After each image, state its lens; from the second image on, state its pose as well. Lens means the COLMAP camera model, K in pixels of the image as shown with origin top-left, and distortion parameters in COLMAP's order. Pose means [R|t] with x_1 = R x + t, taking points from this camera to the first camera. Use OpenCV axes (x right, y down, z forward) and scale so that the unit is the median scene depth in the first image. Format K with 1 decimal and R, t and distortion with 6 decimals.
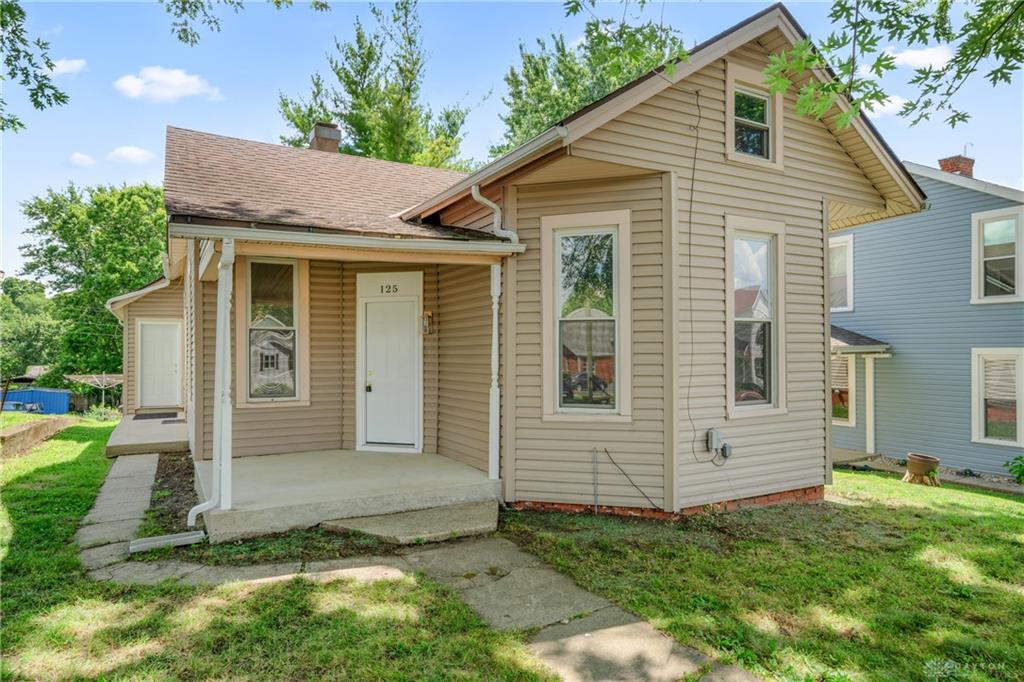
lens RADIAL K [[639.5, 0, 518.4], [0, 639.5, 336.7], [0, 0, 1]] dist [-0.003650, -0.000599]
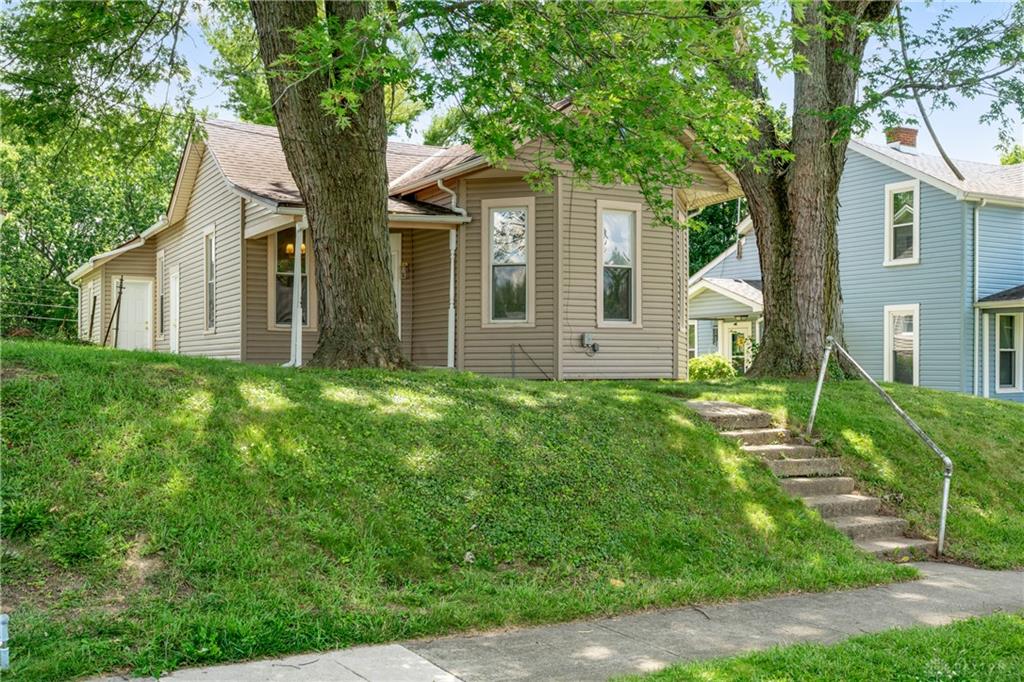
lens RADIAL K [[1005.6, 0, 508.7], [0, 1005.6, 349.8], [0, 0, 1]] dist [0.026699, 0.000000]
pose [[0.999967, 0.007440, 0.003319, 0.095534], [-0.007481, 0.999893, 0.012571, 0.149604], [-0.003225, -0.012595, 0.999915, -1.467597]]
